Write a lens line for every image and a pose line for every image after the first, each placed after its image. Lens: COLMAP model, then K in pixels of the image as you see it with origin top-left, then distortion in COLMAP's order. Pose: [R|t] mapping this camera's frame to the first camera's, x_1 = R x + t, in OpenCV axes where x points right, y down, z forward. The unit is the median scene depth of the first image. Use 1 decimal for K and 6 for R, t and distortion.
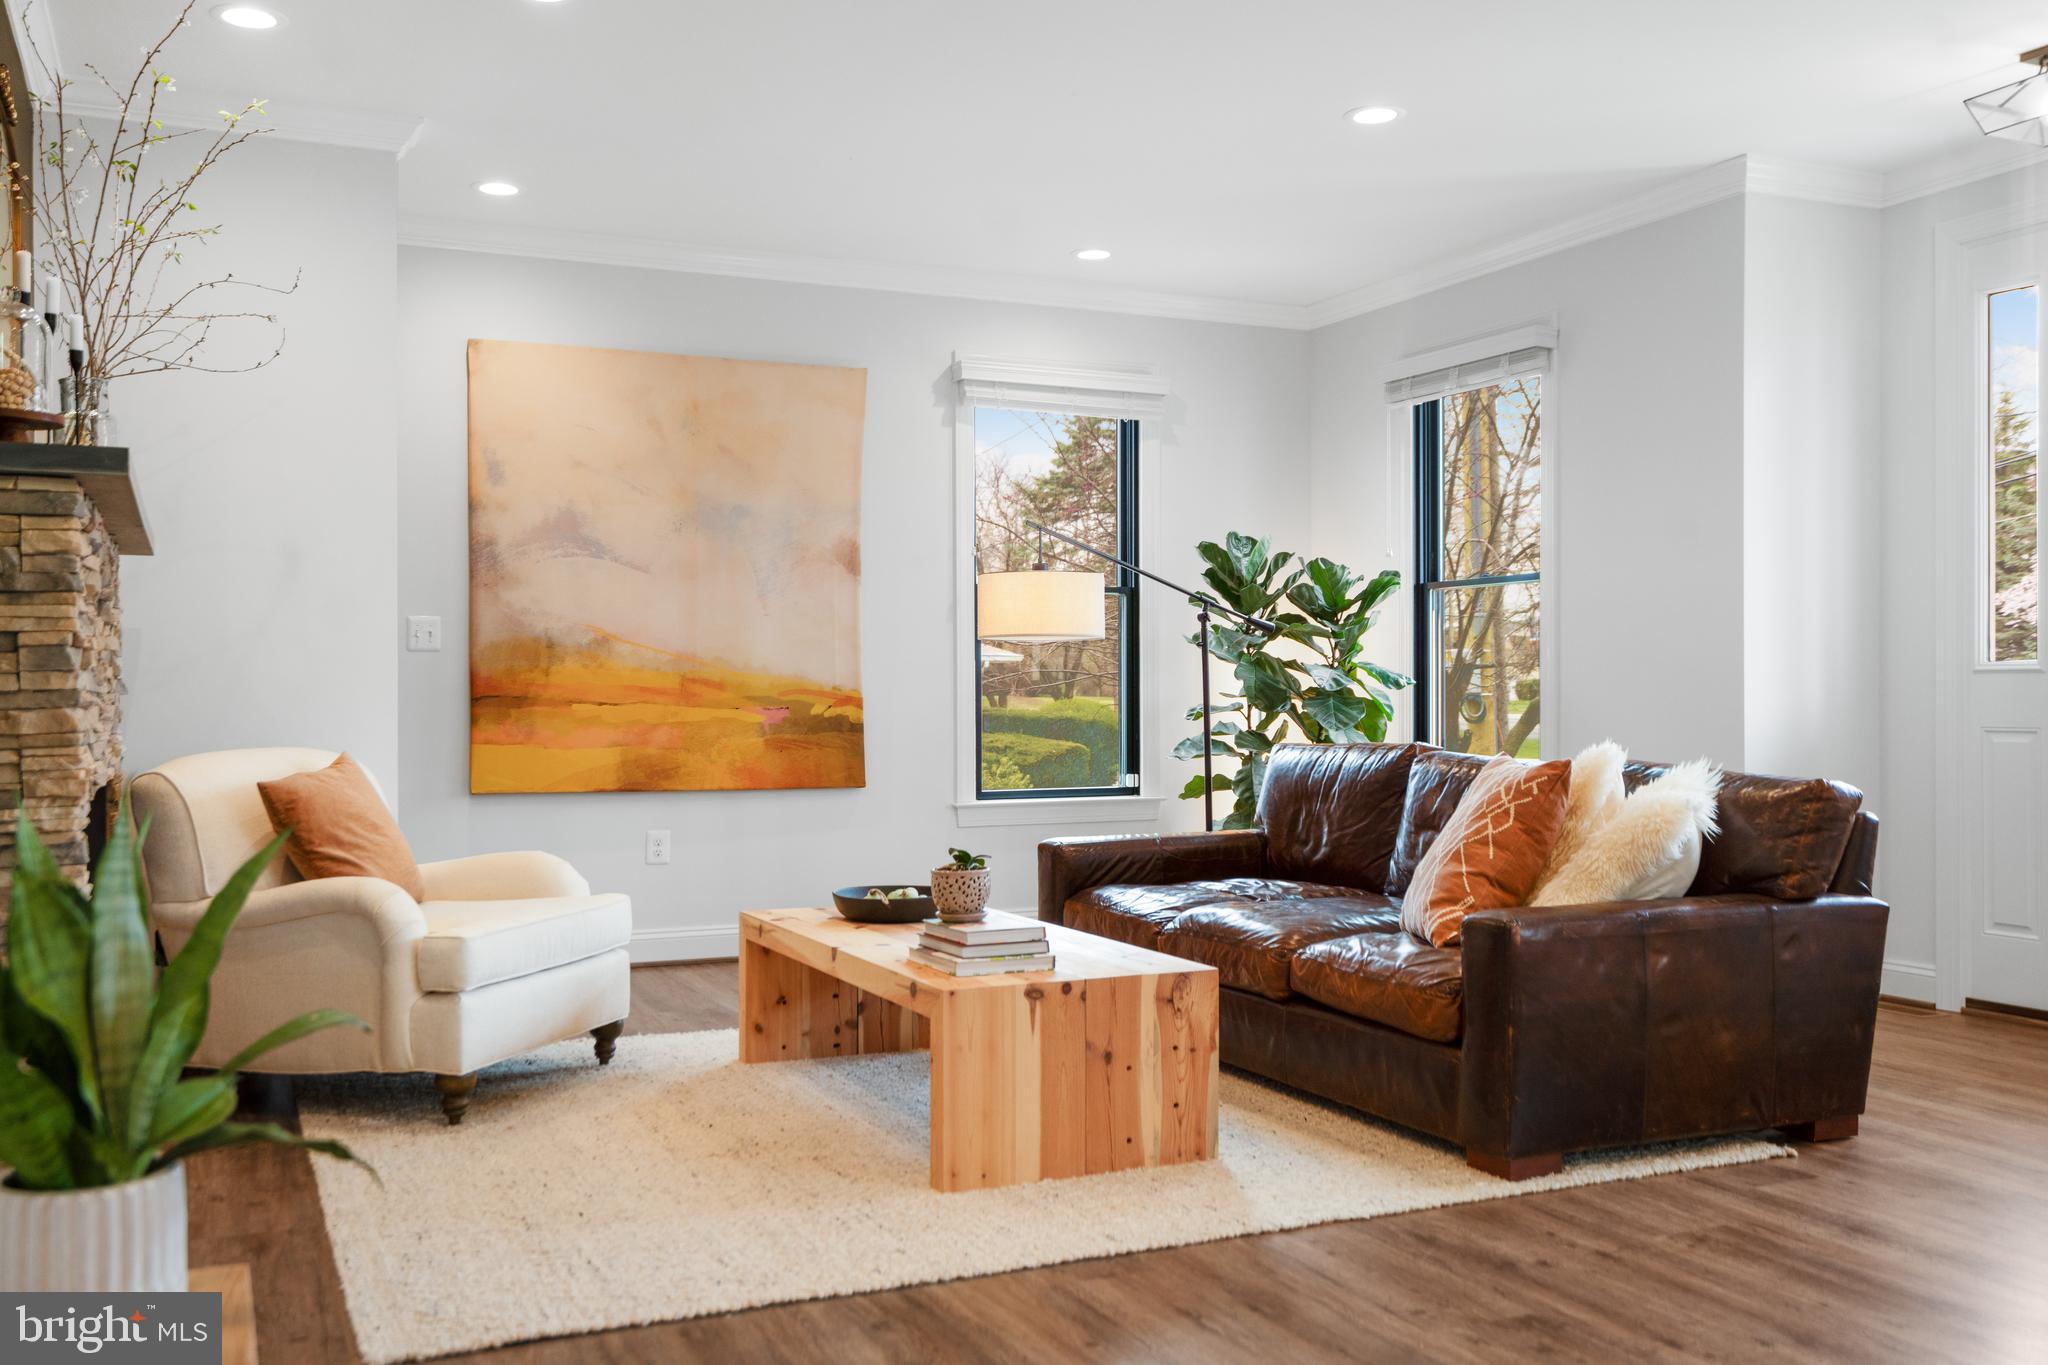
lens RADIAL K [[1823.9, 0, 1028.8], [0, 1823.9, 687.6], [0, 0, 1]] dist [0.004981, -0.001037]
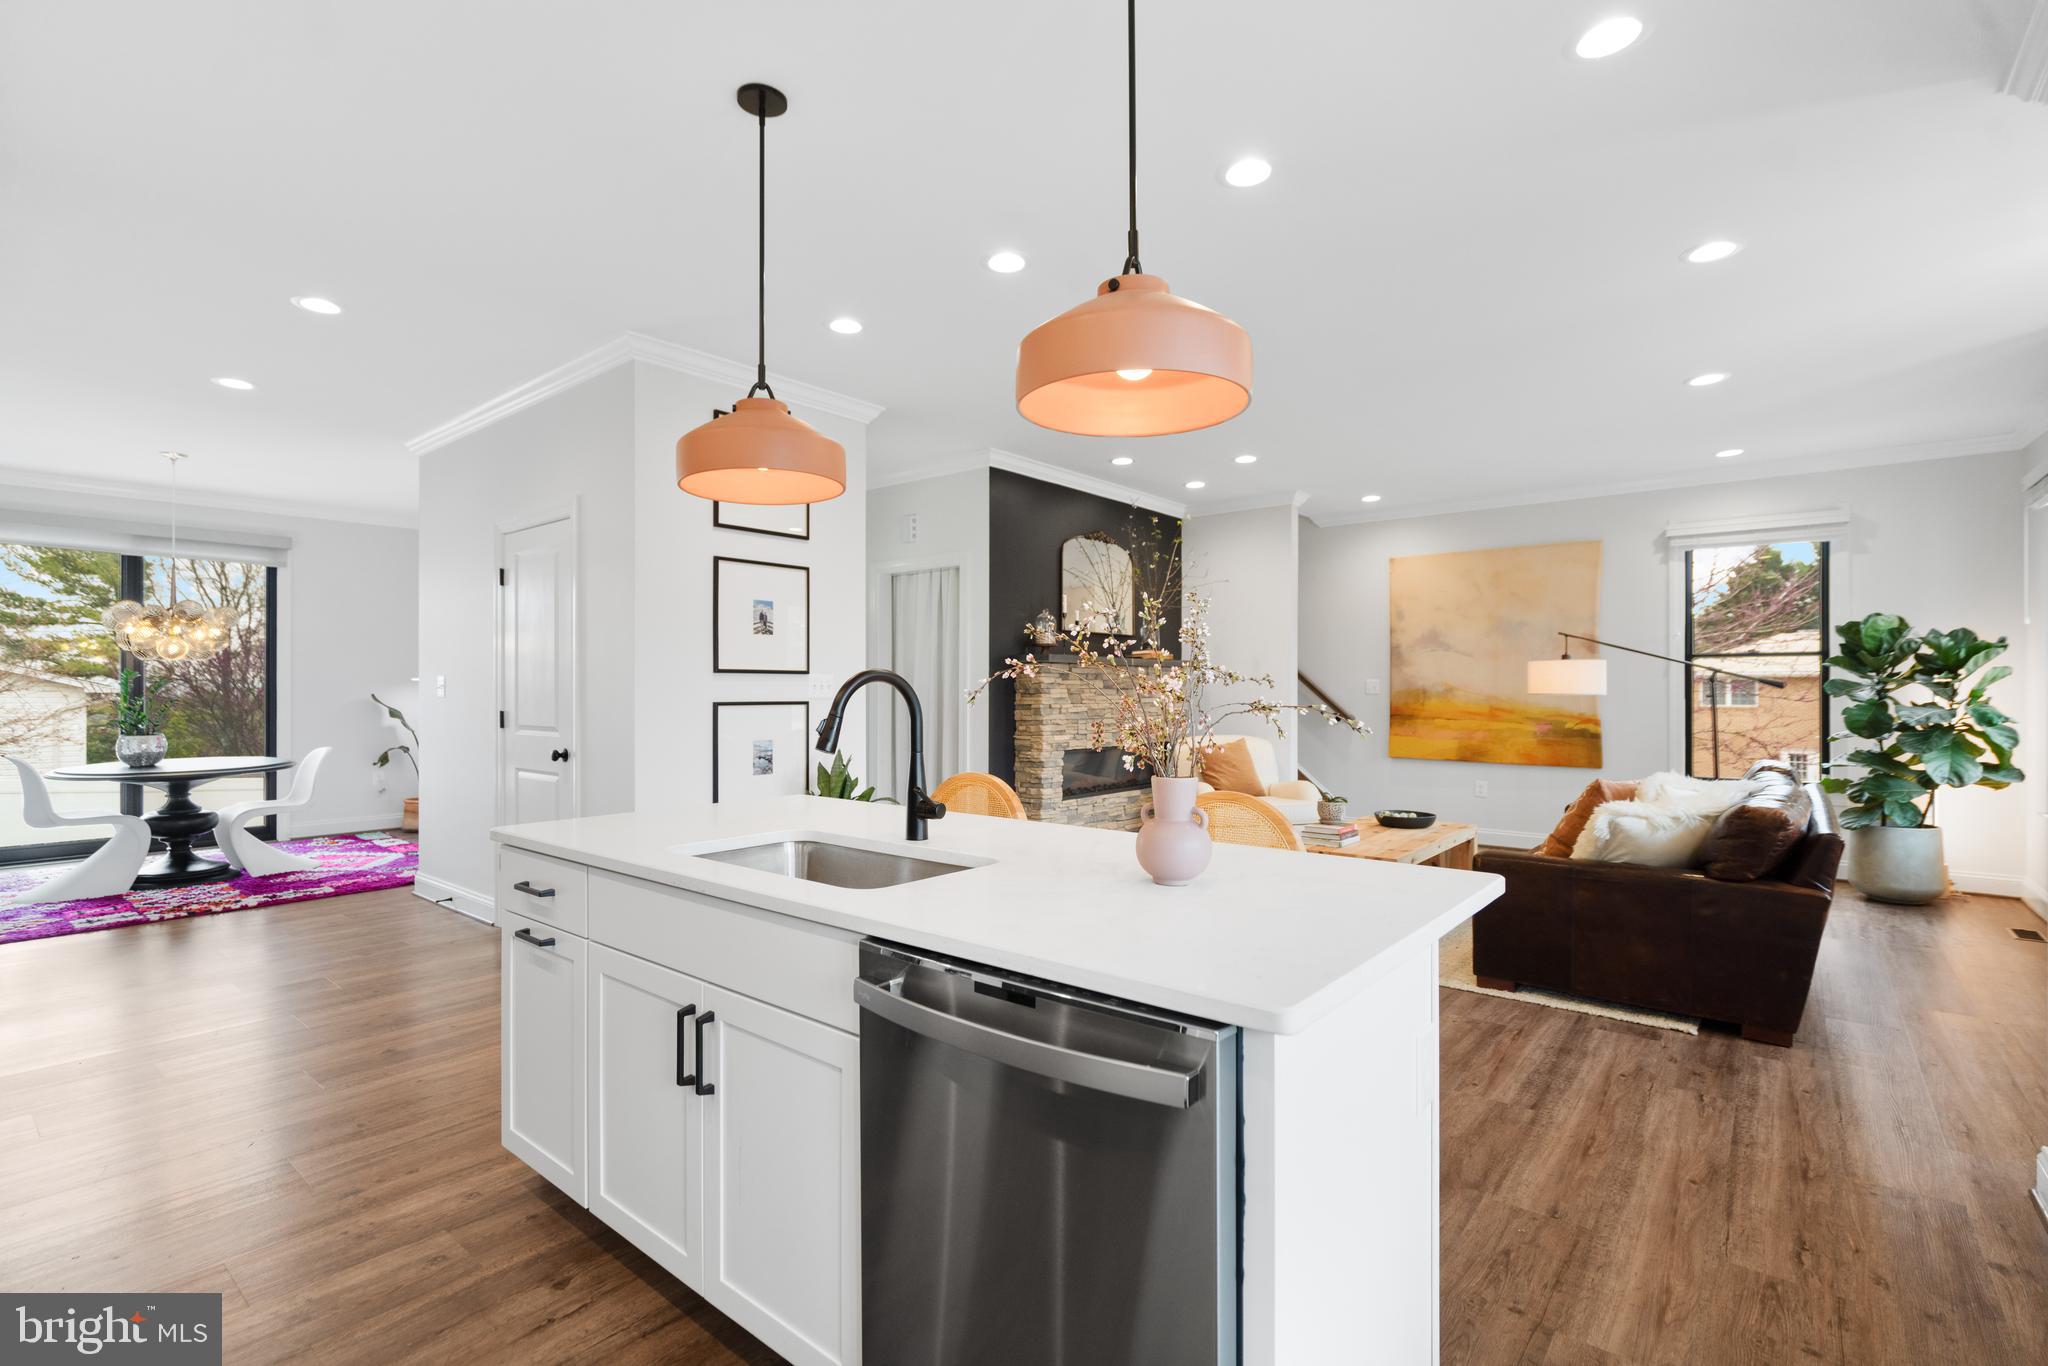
lens RADIAL K [[950.1, 0, 1014.7], [0, 950.1, 689.5], [0, 0, 1]] dist [0.001615, 0.000034]
pose [[0.431909, 0.003447, -0.901911, 0.566066], [0.002379, 0.999985, 0.004962, -0.033557], [0.901914, -0.004289, 0.431894, 0.059263]]
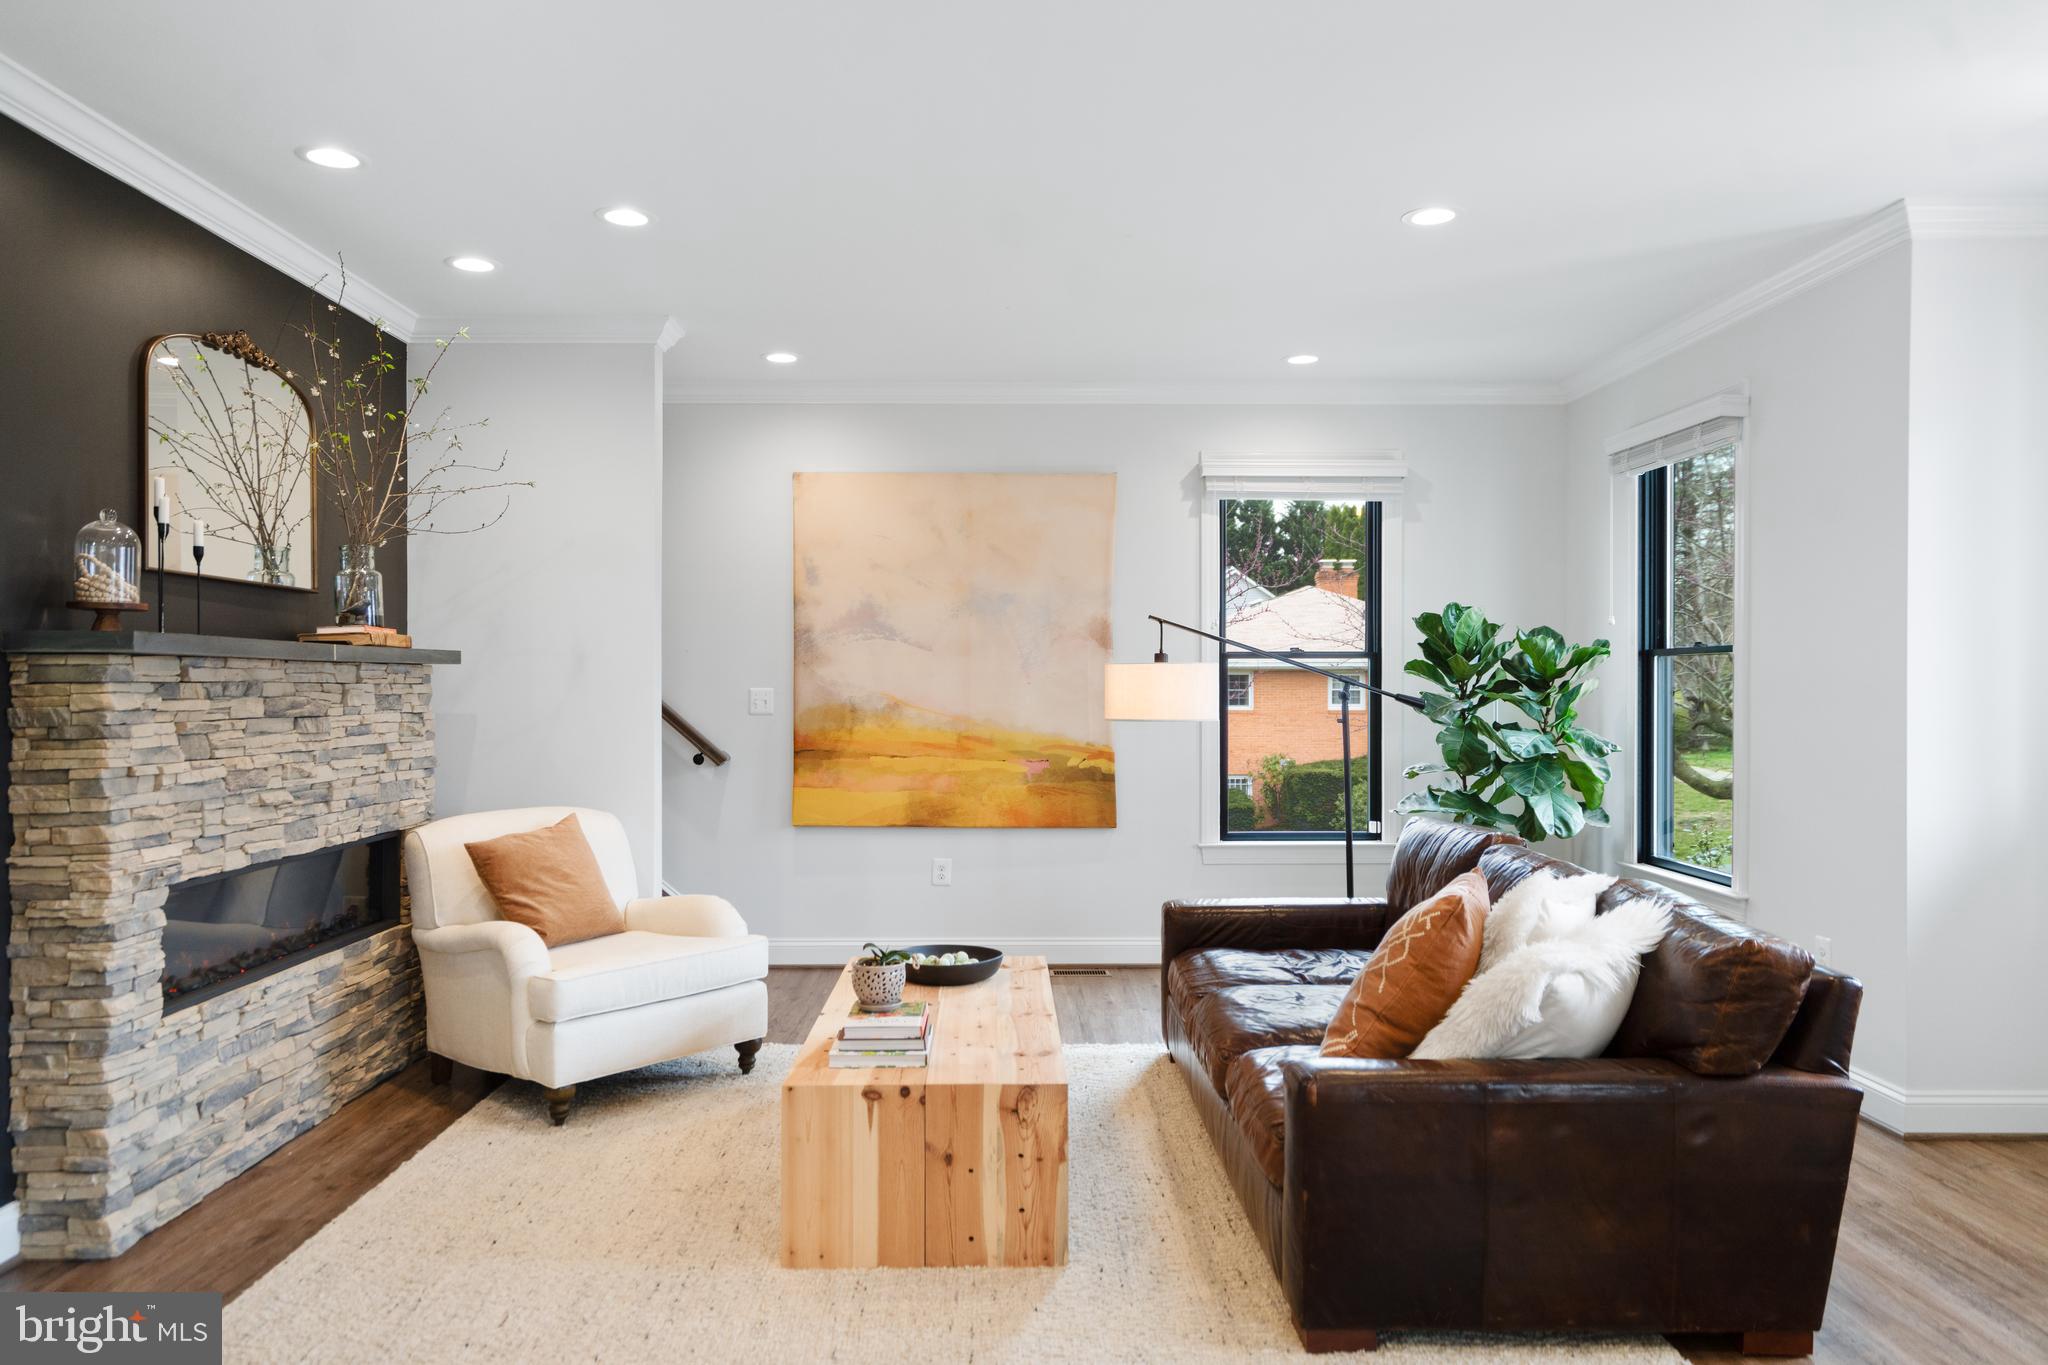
lens RADIAL K [[1411.0, 0, 1024.0], [0, 1411.0, 682.5], [0, 0, 1]] dist [0.006730, -0.000985]
pose [[0.913491, 0.002725, -0.406850, 0.247898], [-0.000900, 0.999989, 0.004678, -0.047602], [0.406858, -0.003907, 0.913483, 0.155218]]
